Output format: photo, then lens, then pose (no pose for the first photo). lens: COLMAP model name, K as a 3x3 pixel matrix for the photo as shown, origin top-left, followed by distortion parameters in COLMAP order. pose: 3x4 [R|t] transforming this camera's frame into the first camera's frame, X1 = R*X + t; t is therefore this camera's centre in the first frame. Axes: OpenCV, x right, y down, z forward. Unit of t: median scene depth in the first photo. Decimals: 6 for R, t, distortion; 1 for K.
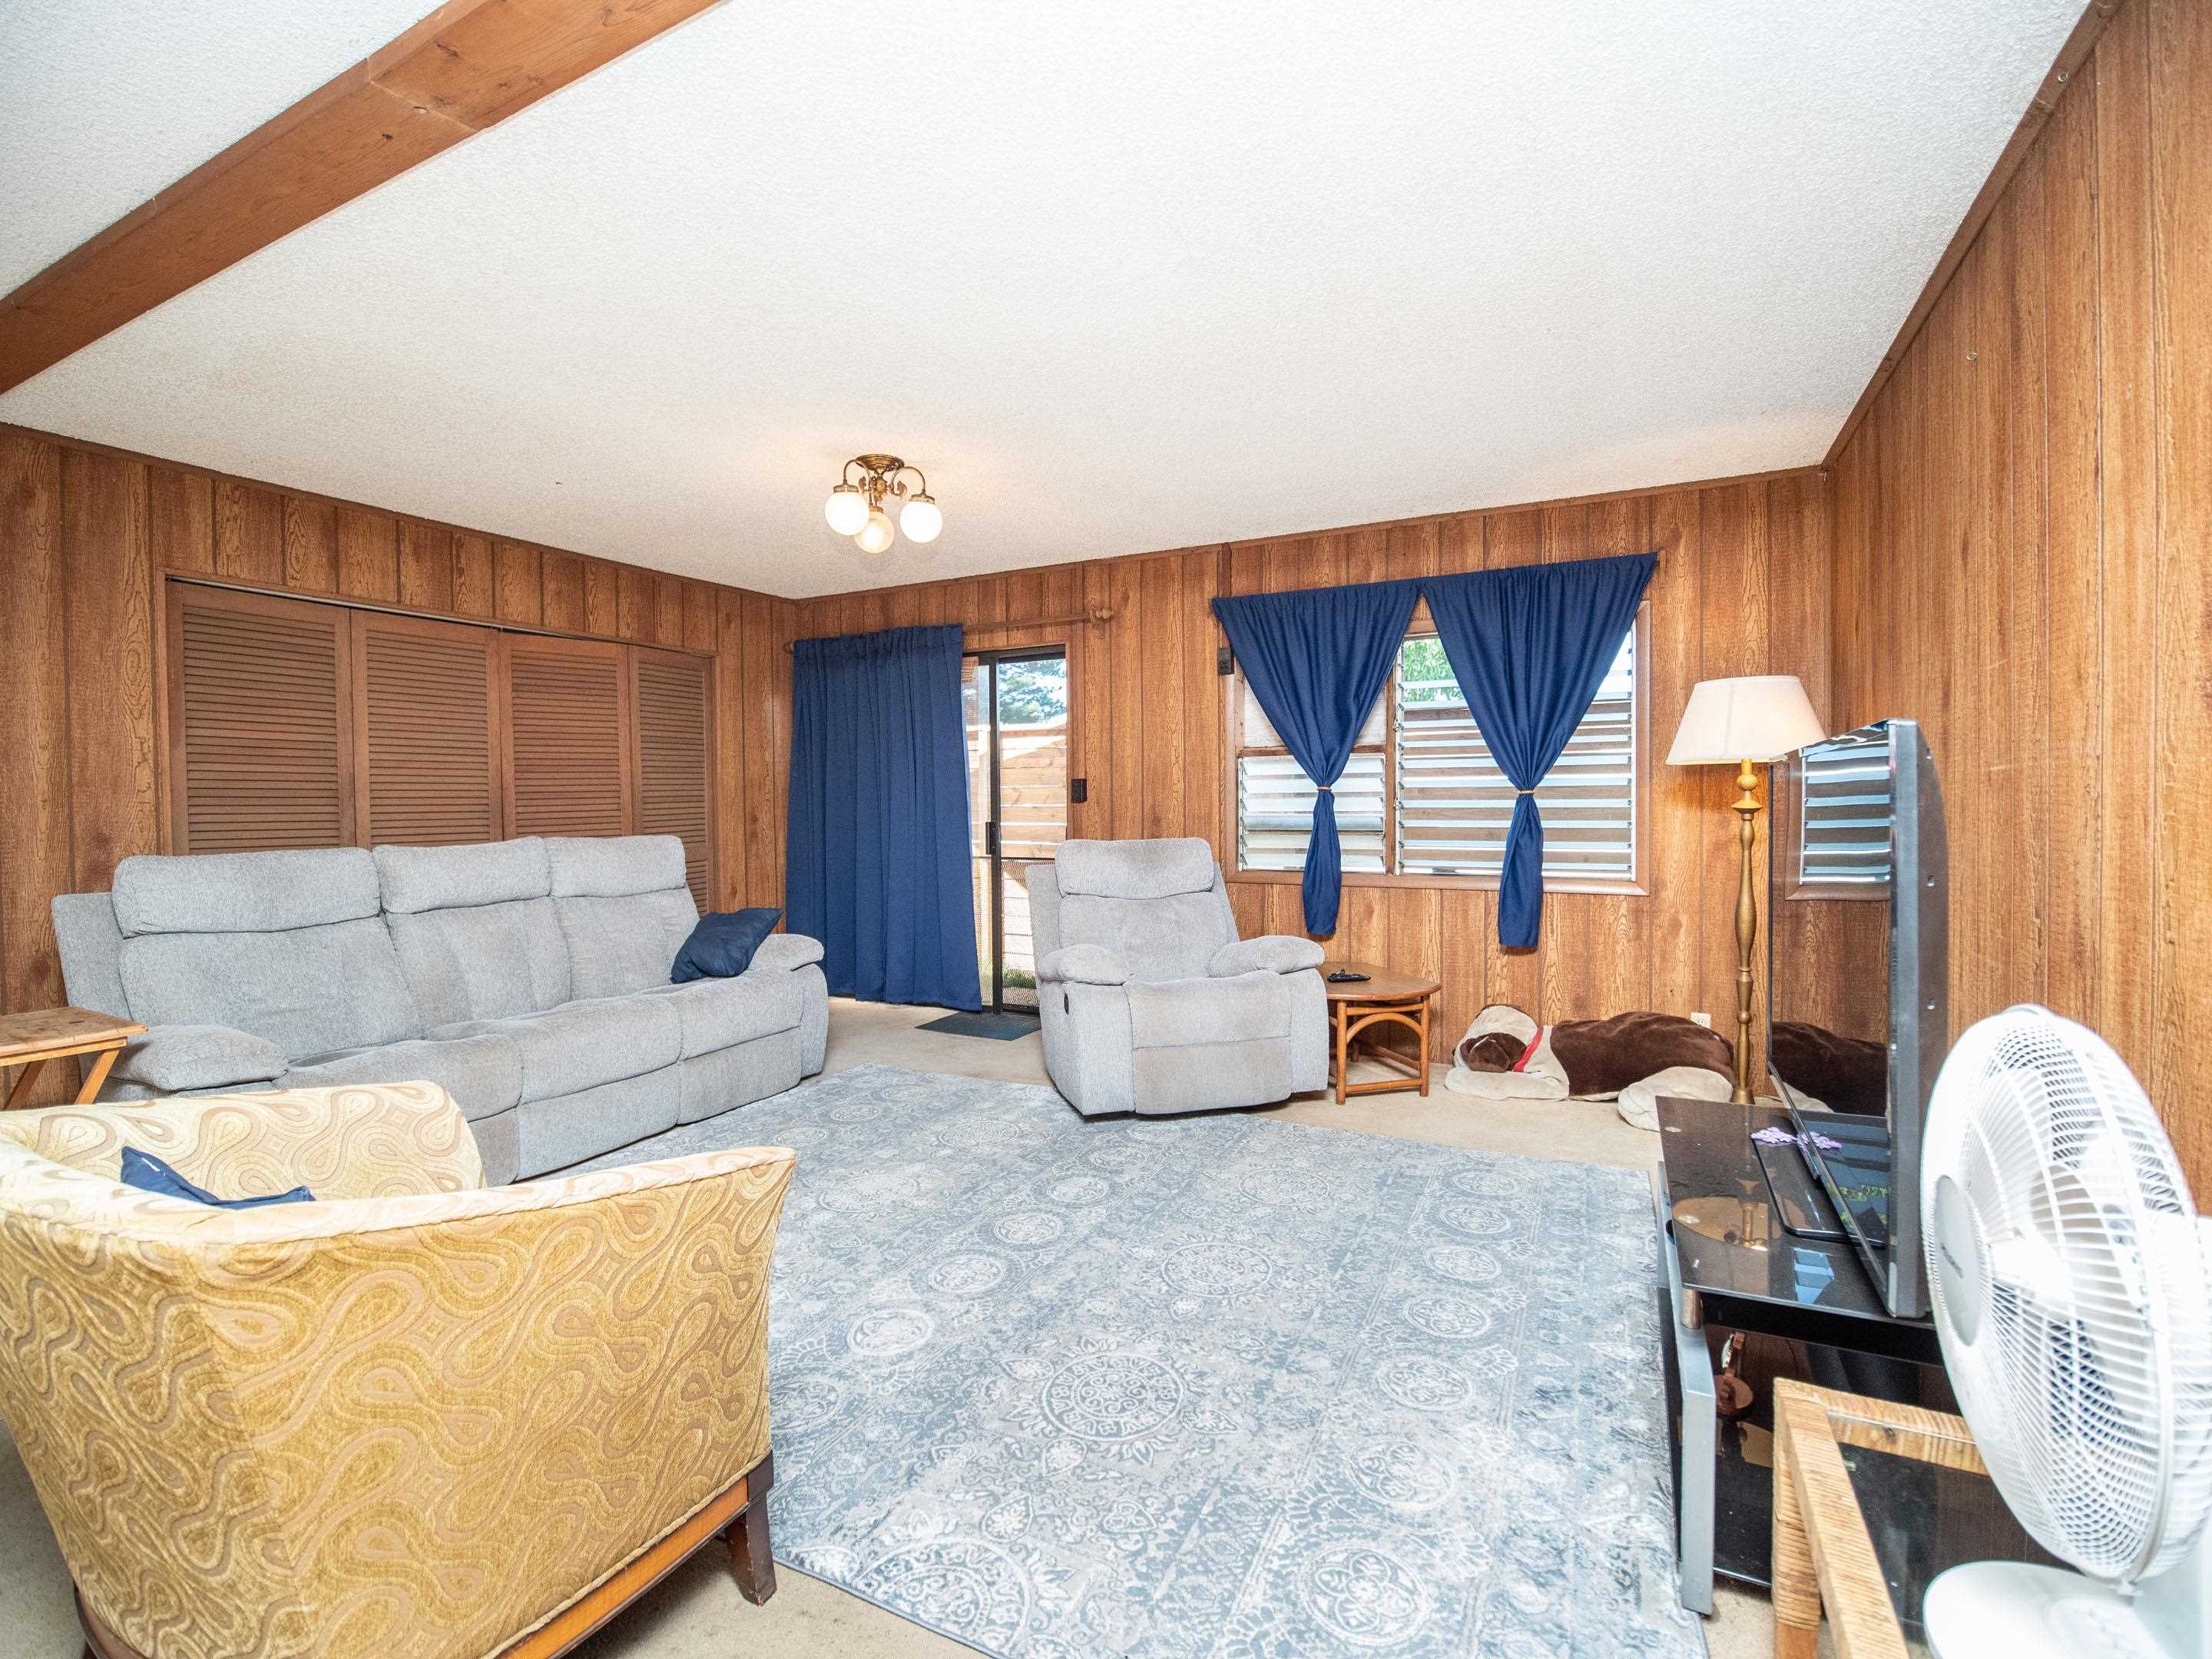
lens RADIAL K [[1001.9, 0, 1111.0], [0, 1001.9, 818.7], [0, 0, 1]] dist [-0.020010, 0.000467]
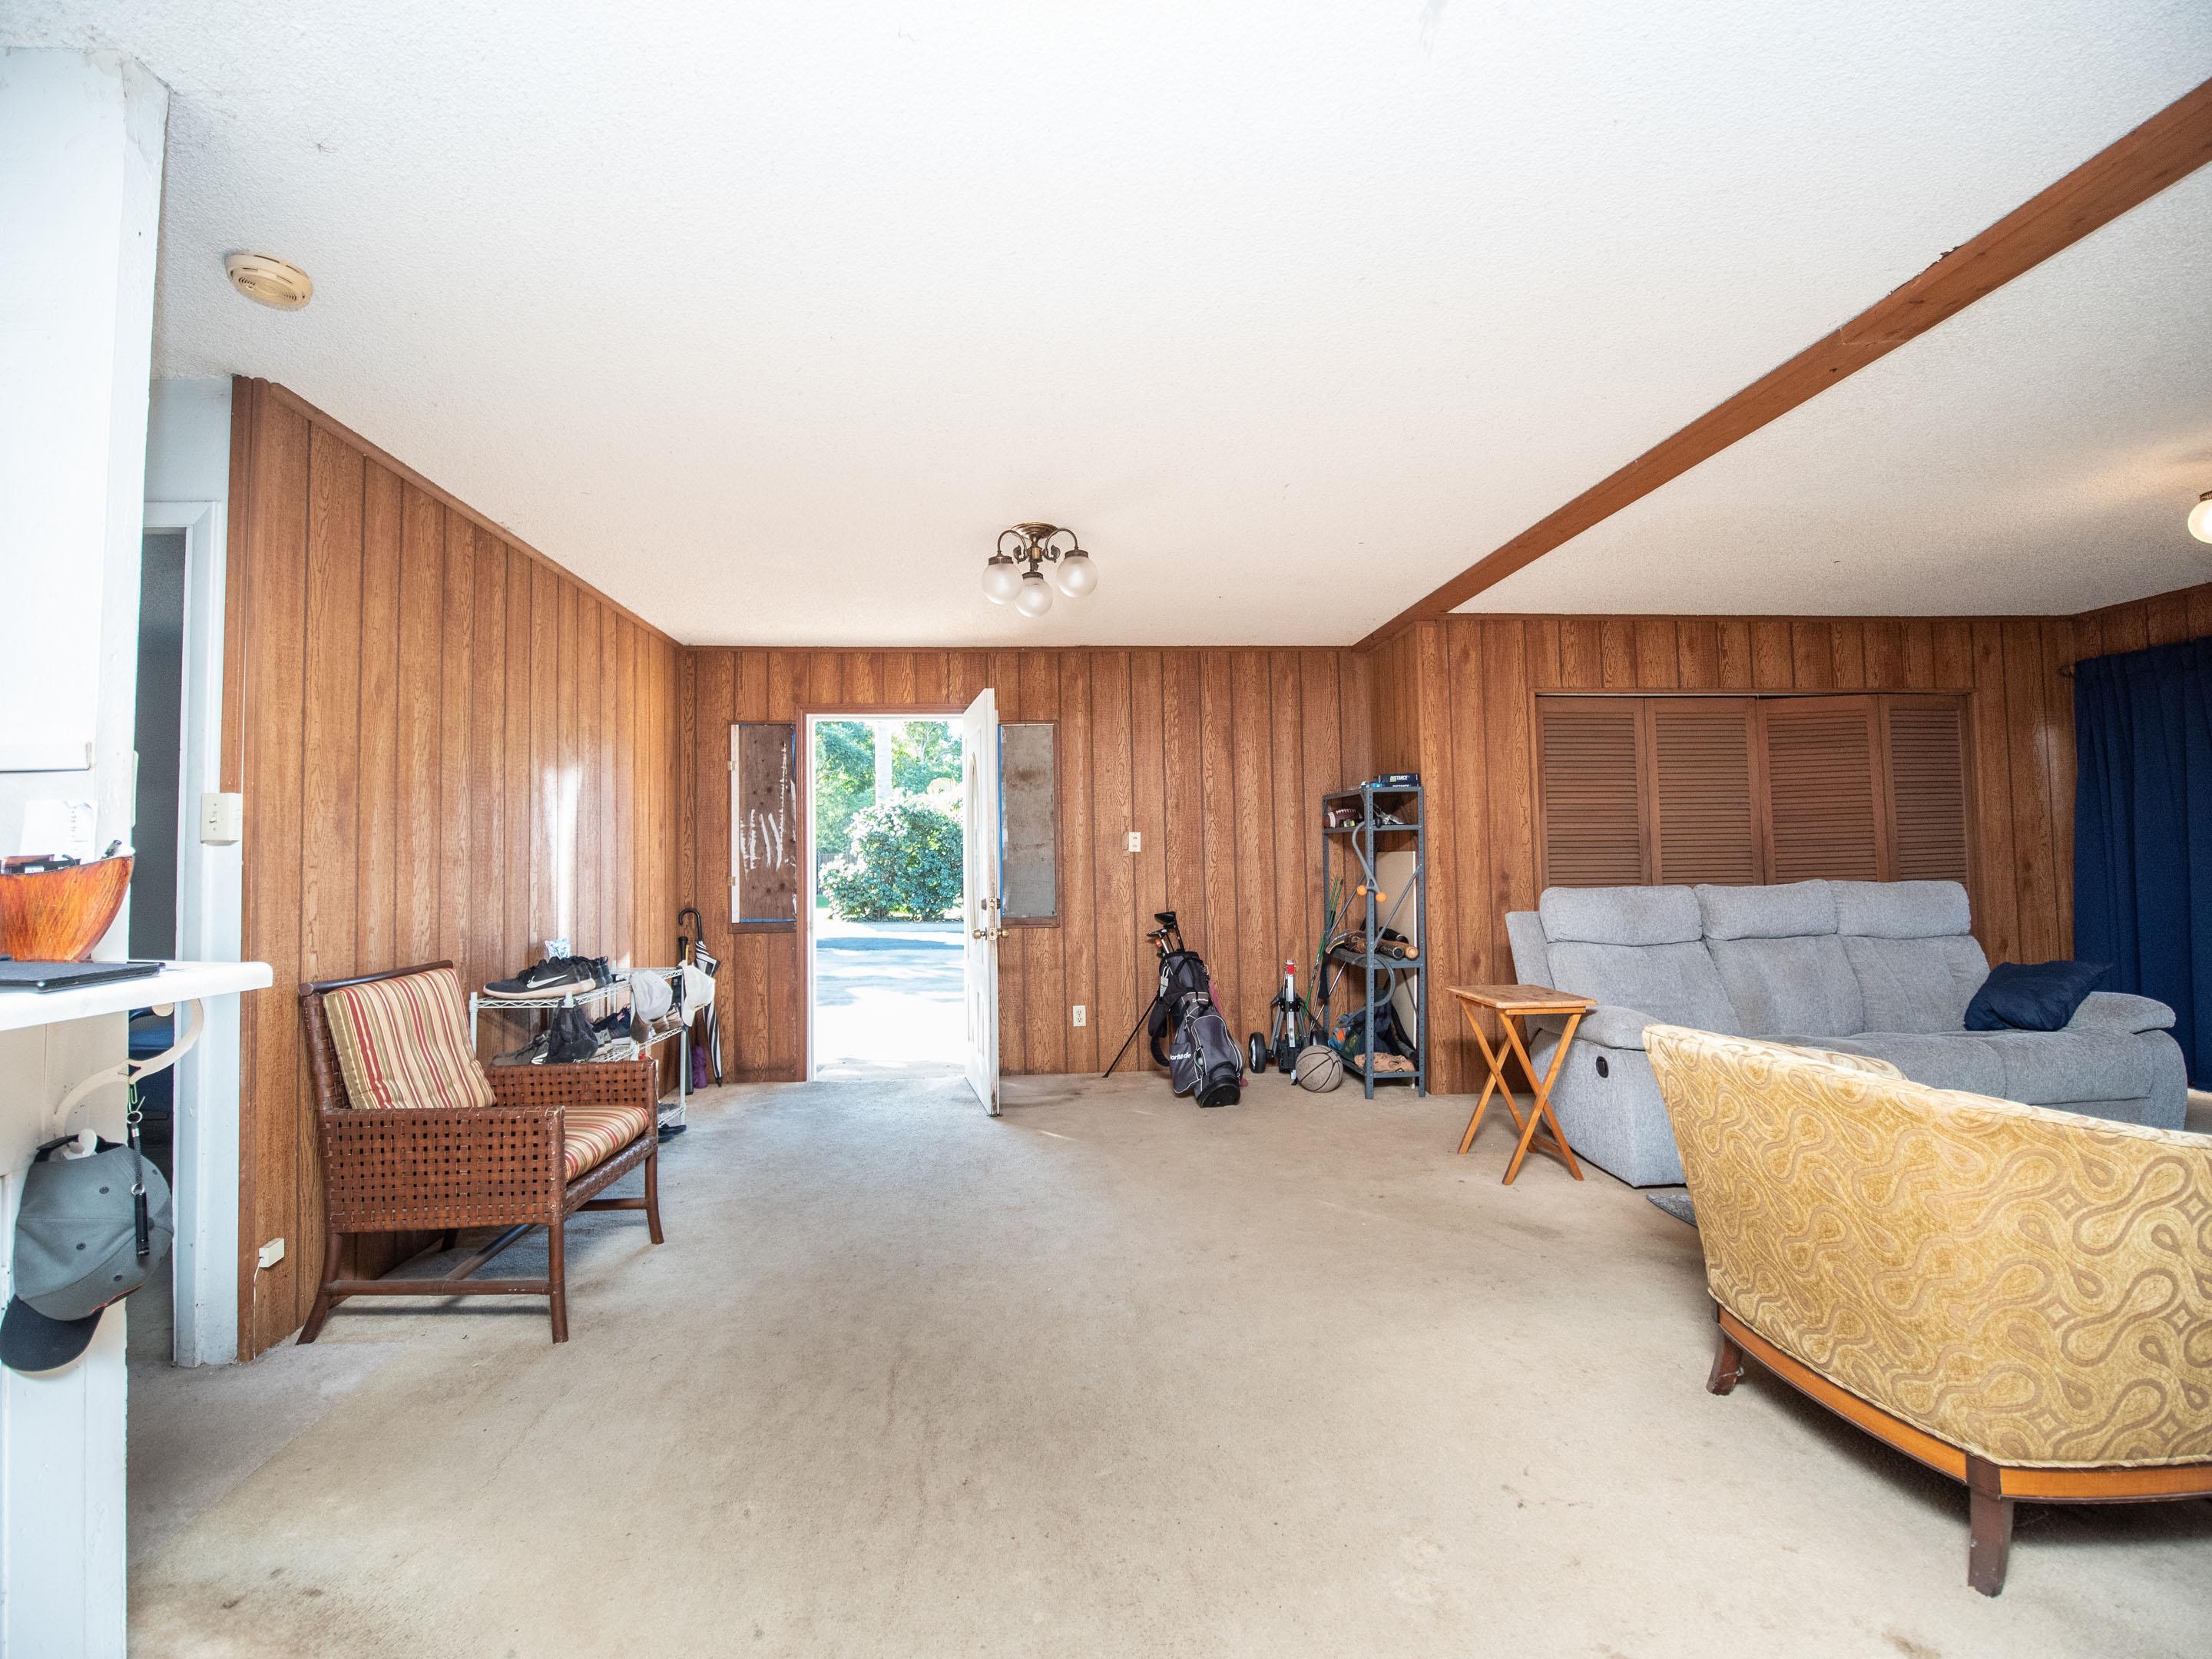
lens RADIAL K [[1001.9, 0, 1111.0], [0, 1001.9, 818.7], [0, 0, 1]] dist [-0.020010, 0.000467]
pose [[0.520614, -0.037770, -0.852956, -0.040408], [-0.005193, 0.998862, -0.047400, 0.006337], [0.853776, 0.029107, 0.519826, -0.240427]]
